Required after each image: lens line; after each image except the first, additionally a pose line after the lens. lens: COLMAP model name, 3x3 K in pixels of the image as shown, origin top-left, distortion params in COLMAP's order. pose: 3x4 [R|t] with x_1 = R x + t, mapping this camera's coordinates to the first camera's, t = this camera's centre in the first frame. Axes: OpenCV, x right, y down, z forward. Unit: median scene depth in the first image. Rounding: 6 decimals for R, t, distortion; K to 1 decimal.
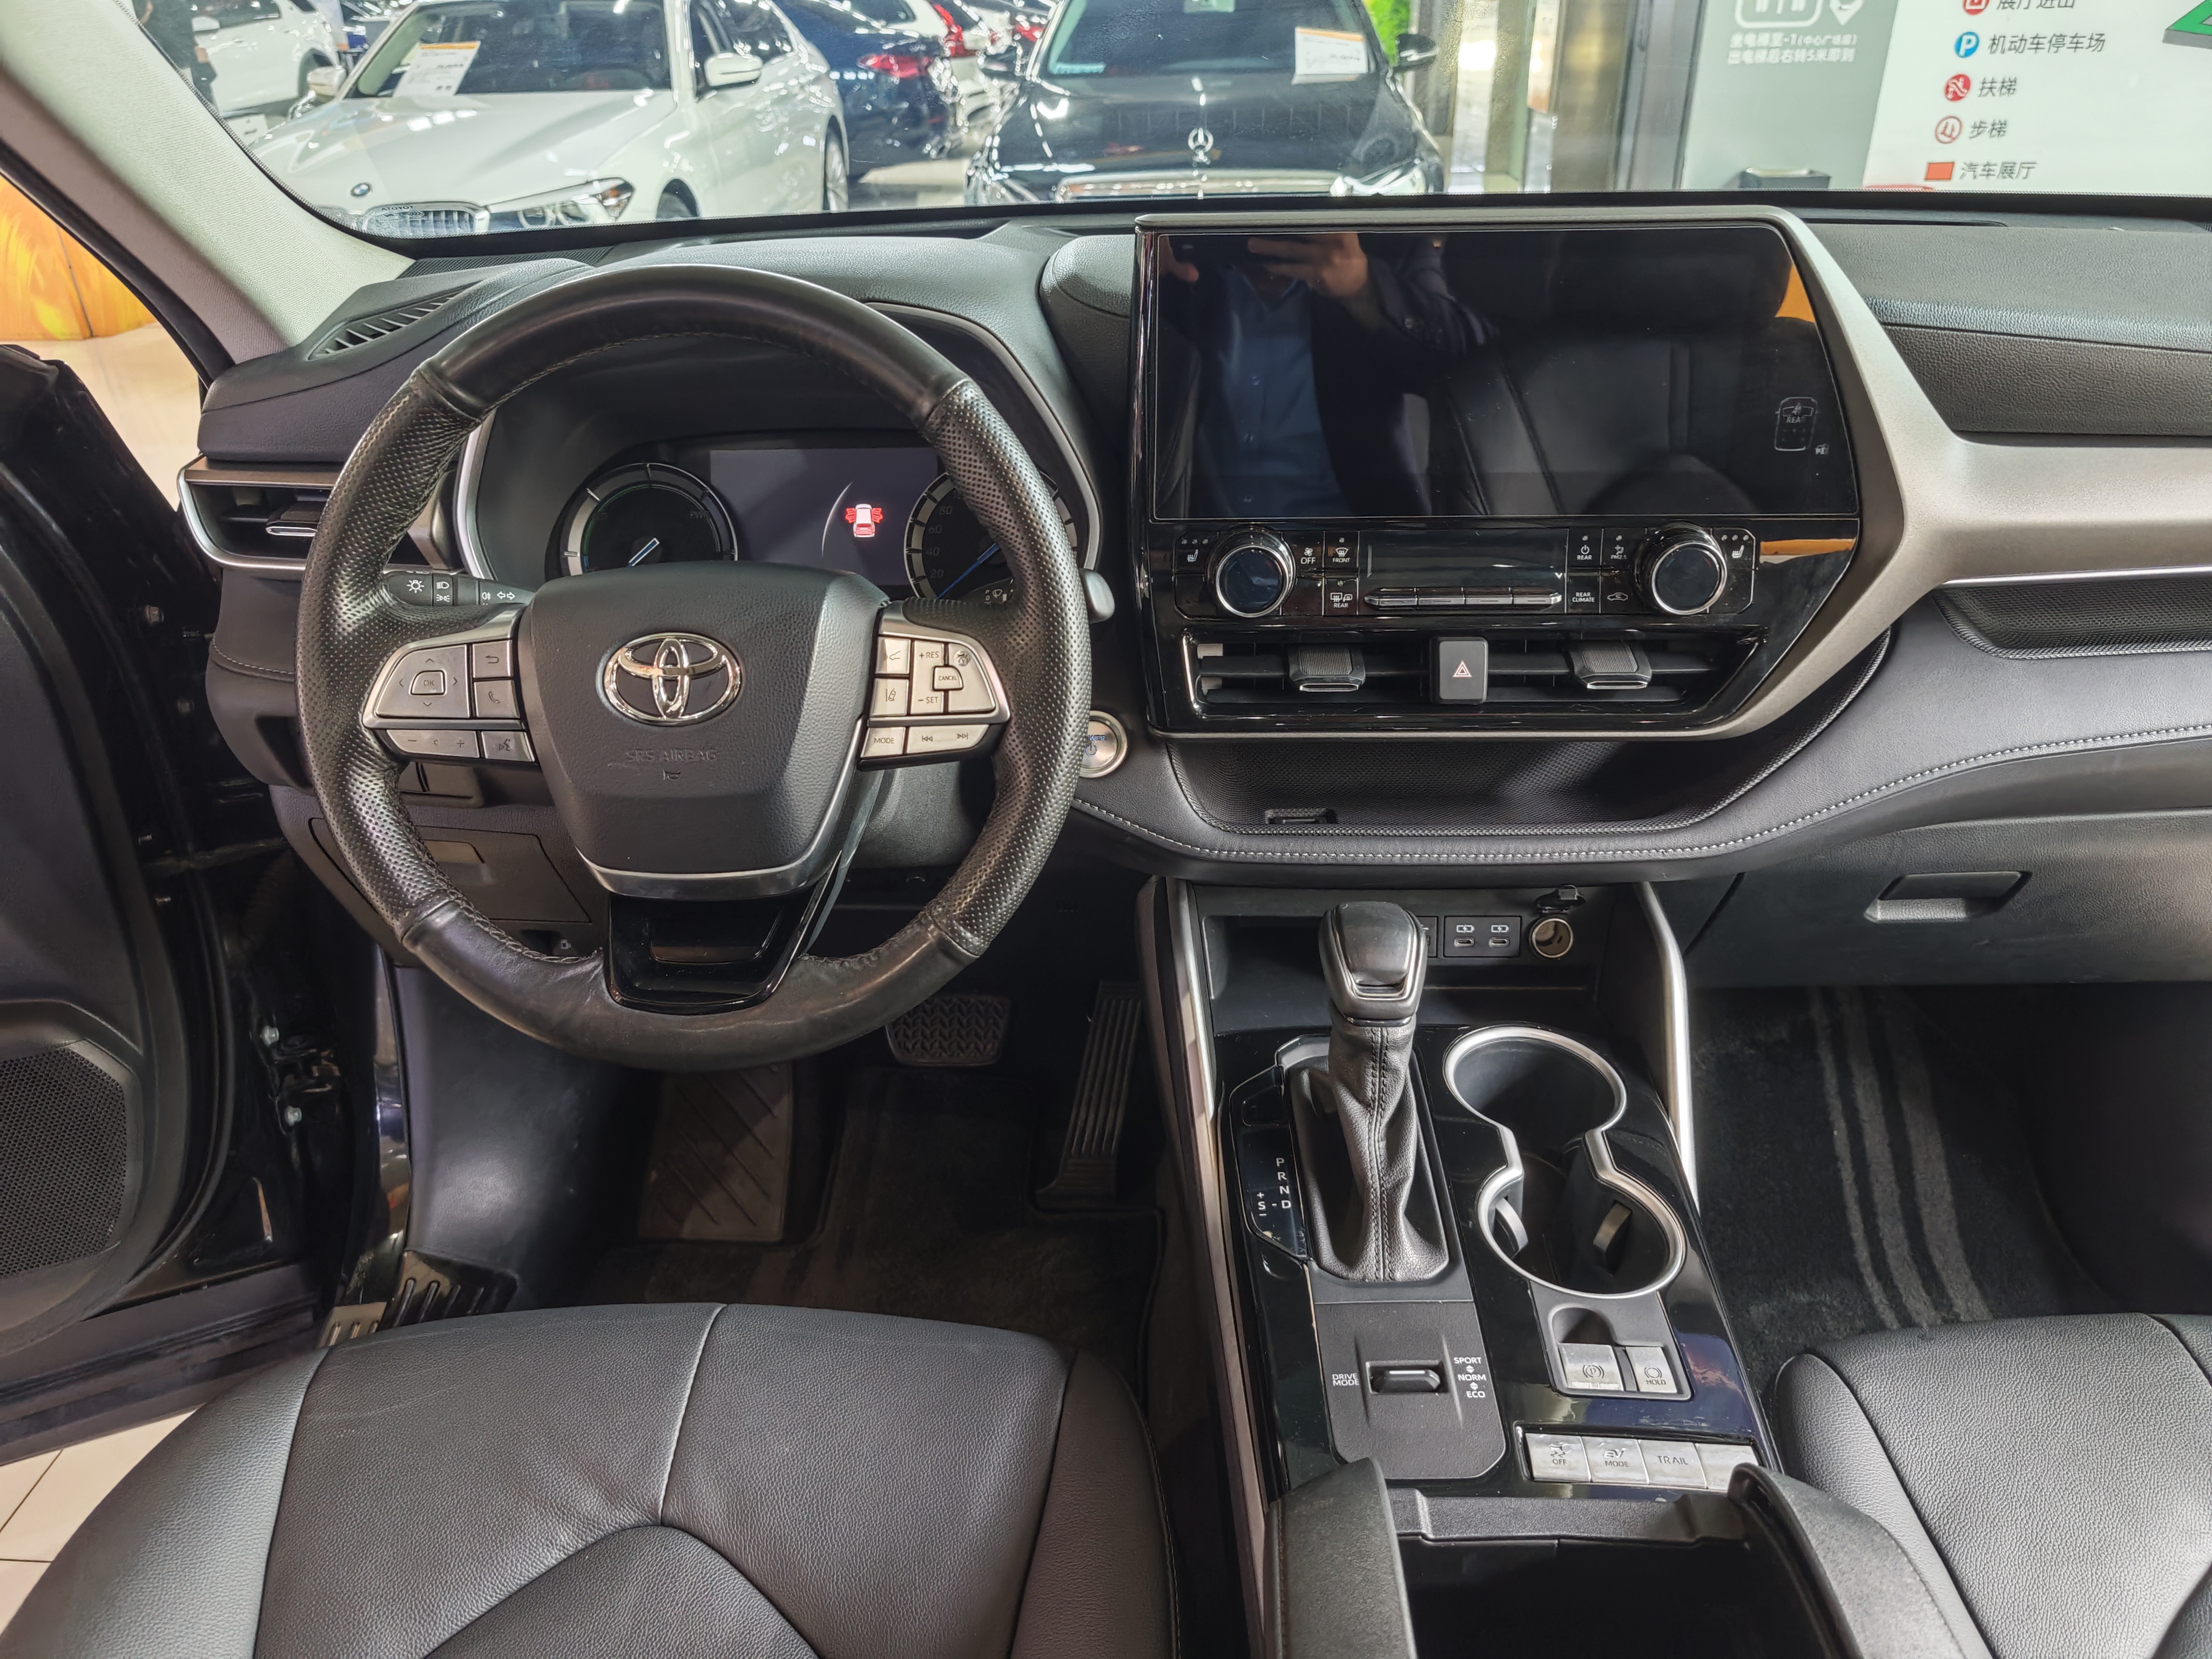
lens RADIAL K [[1538.8, 0, 1106.0], [0, 1538.8, 829.5], [0, 0, 1]] dist [0.010838, -0.008768]
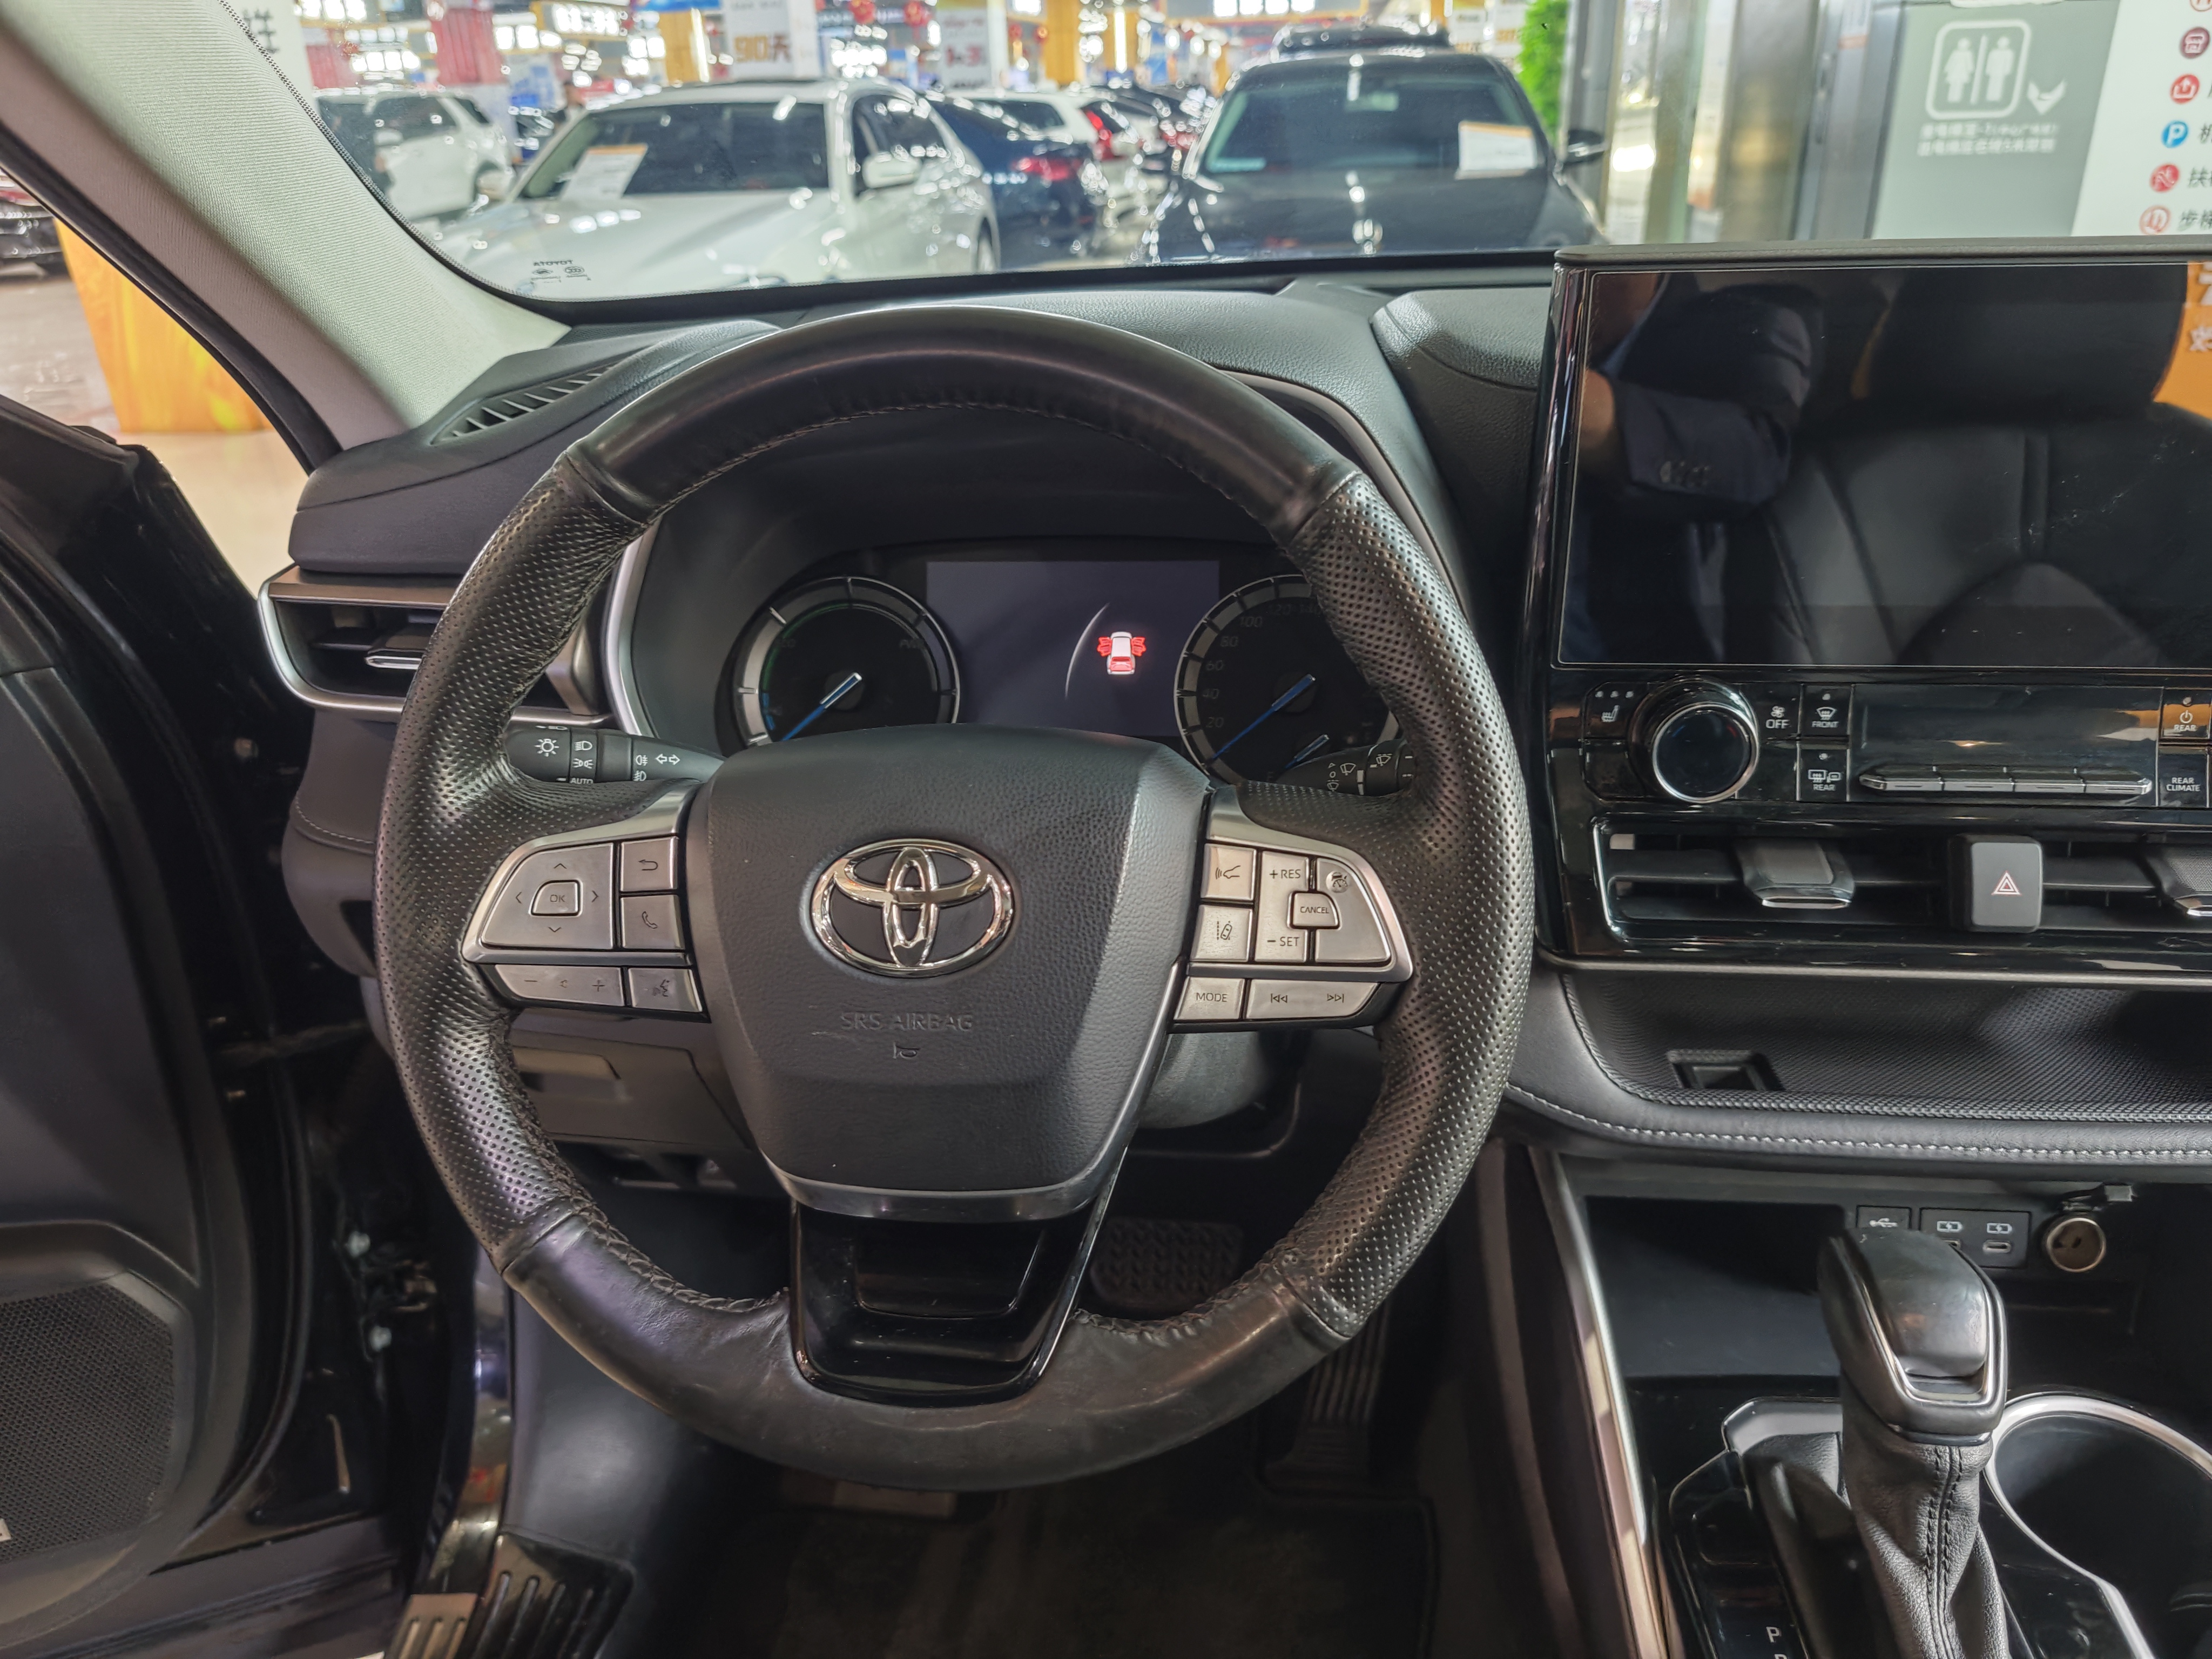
lens RADIAL K [[1564.3, 0, 1126.9], [0, 1564.3, 817.2], [0, 0, 1]] dist [-0.000015, -0.002808]
pose [[0.997515, 0.018675, -0.067939, -0.115585], [-0.023312, 0.997405, -0.068111, -0.075443], [0.066491, 0.069525, 0.995362, 0.265251]]
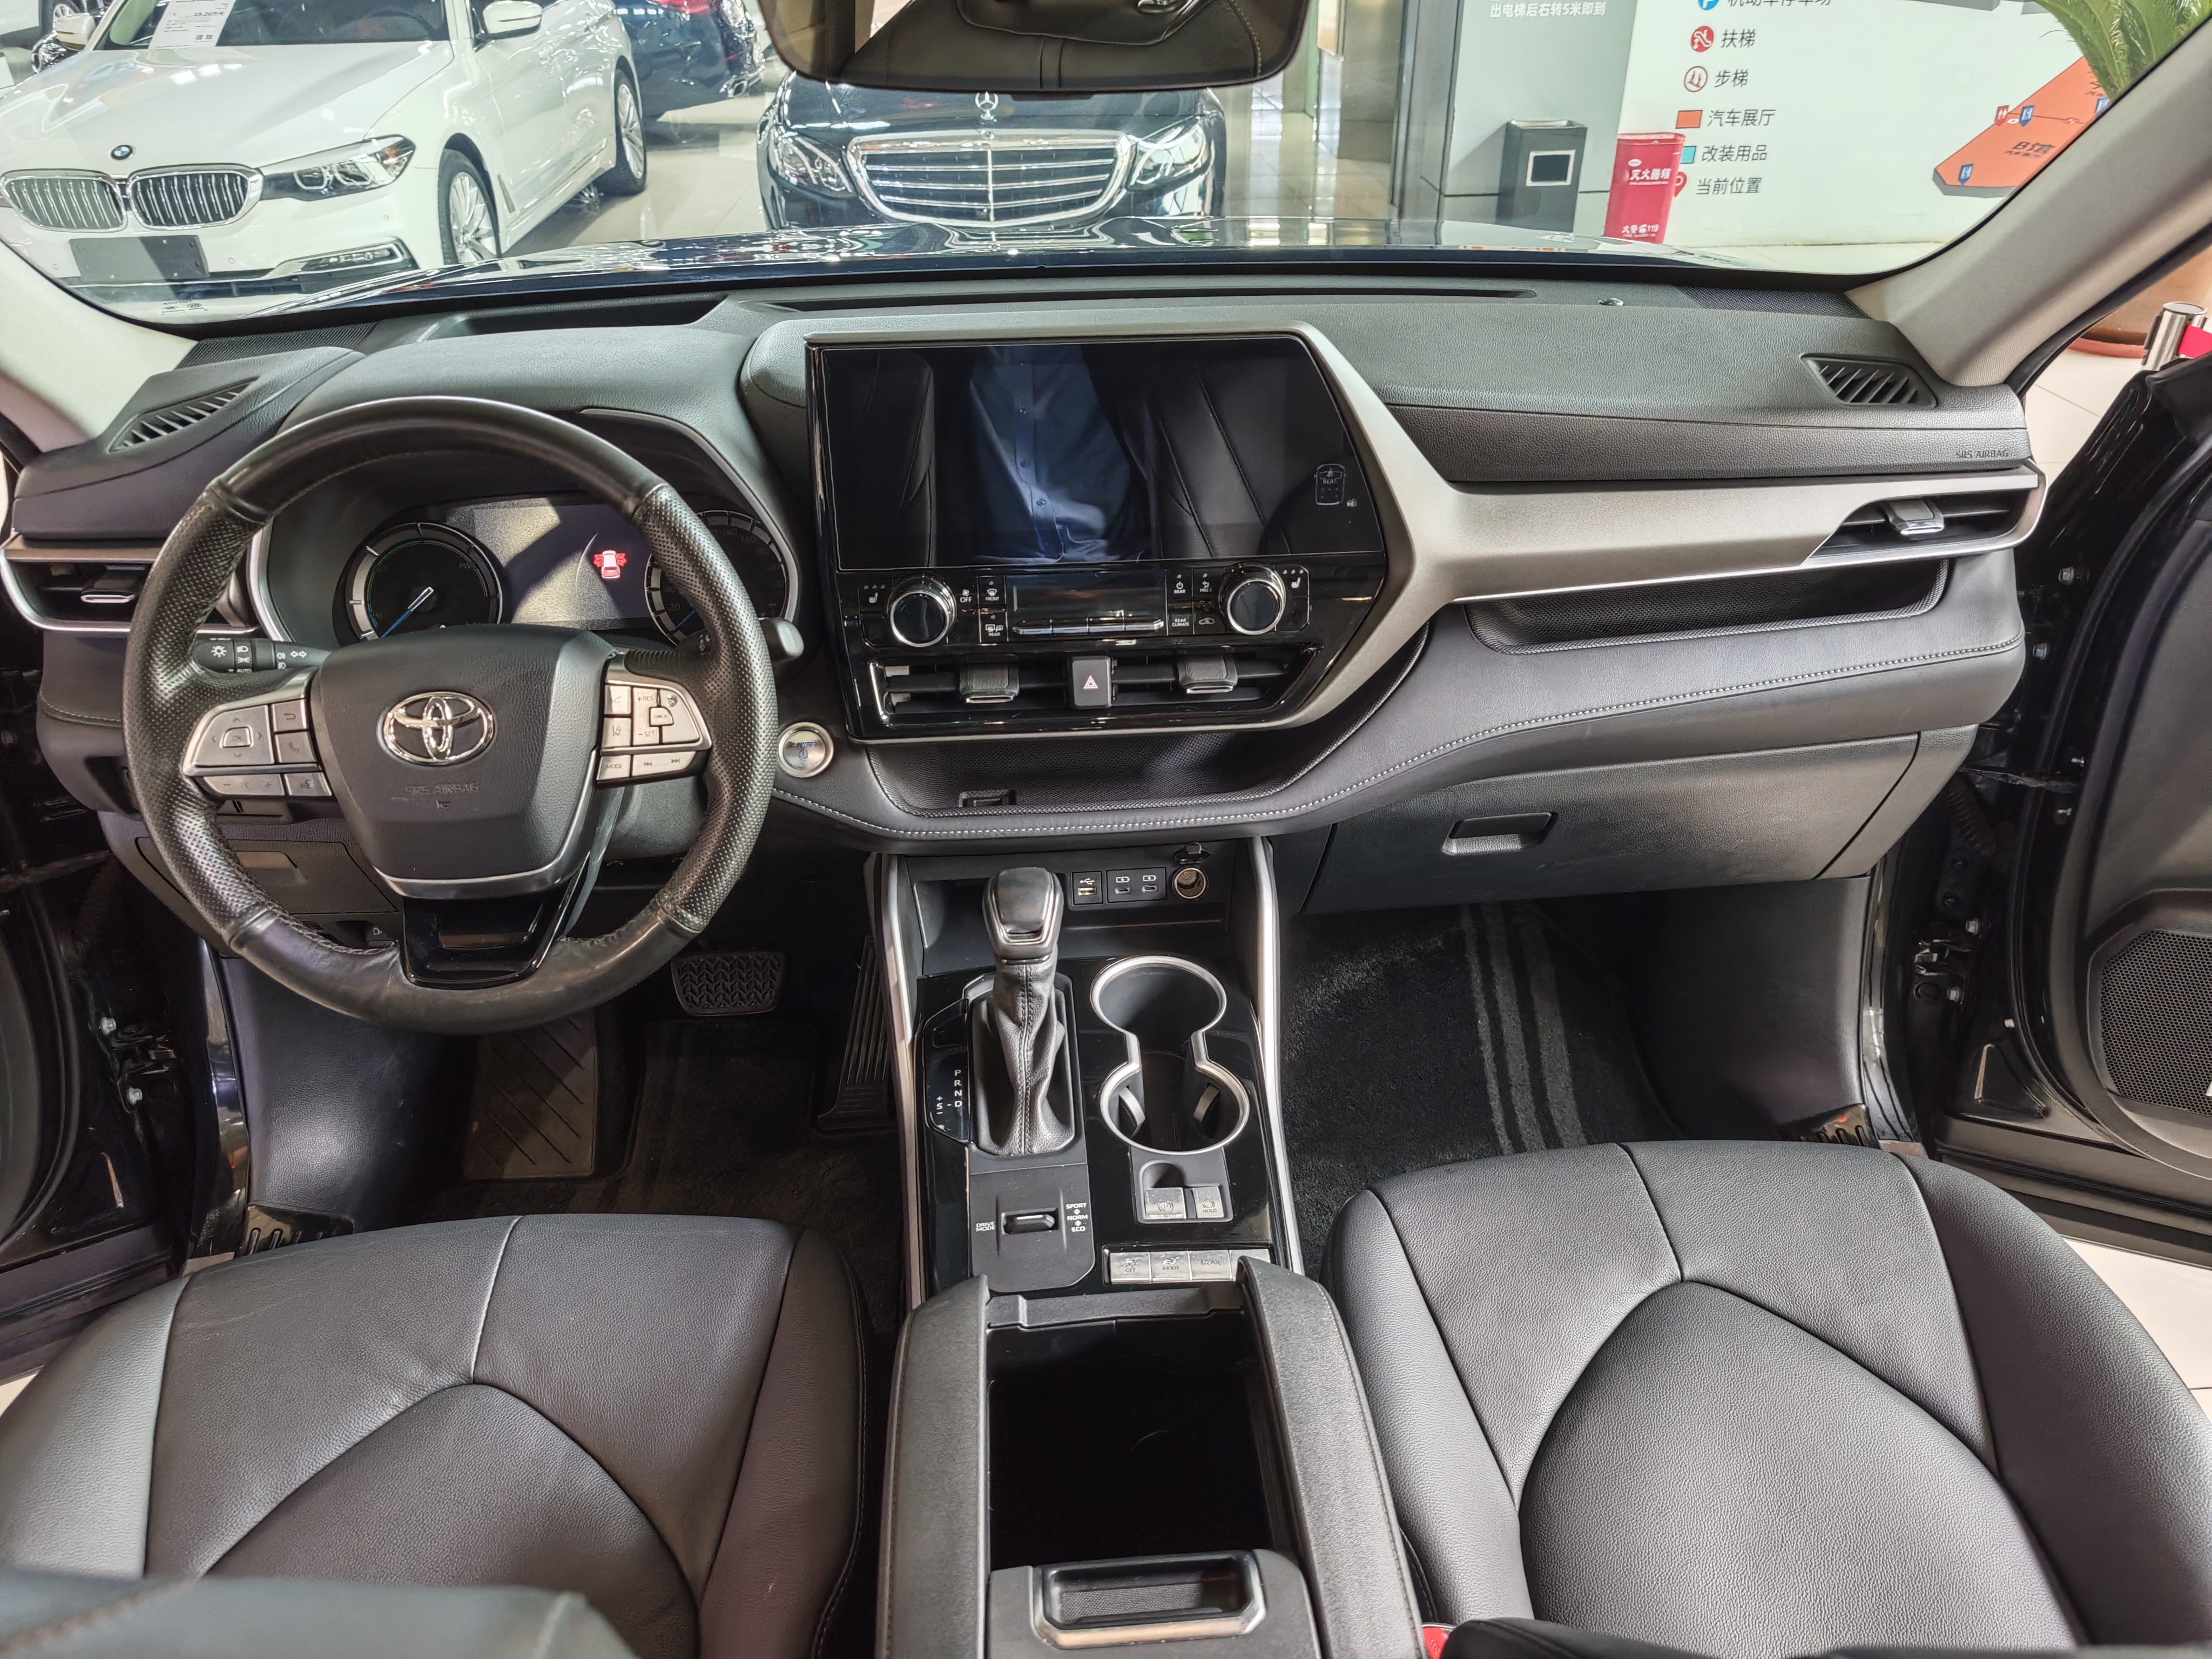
lens RADIAL K [[1515.9, 0, 1106.0], [0, 1515.9, 829.5], [0, 0, 1]] dist [0.039786, -0.044691]
pose [[0.993824, -0.050681, 0.098718, 0.111804], [0.046381, 0.997893, 0.045372, -0.037519], [-0.100809, -0.040513, 0.994081, -0.253914]]
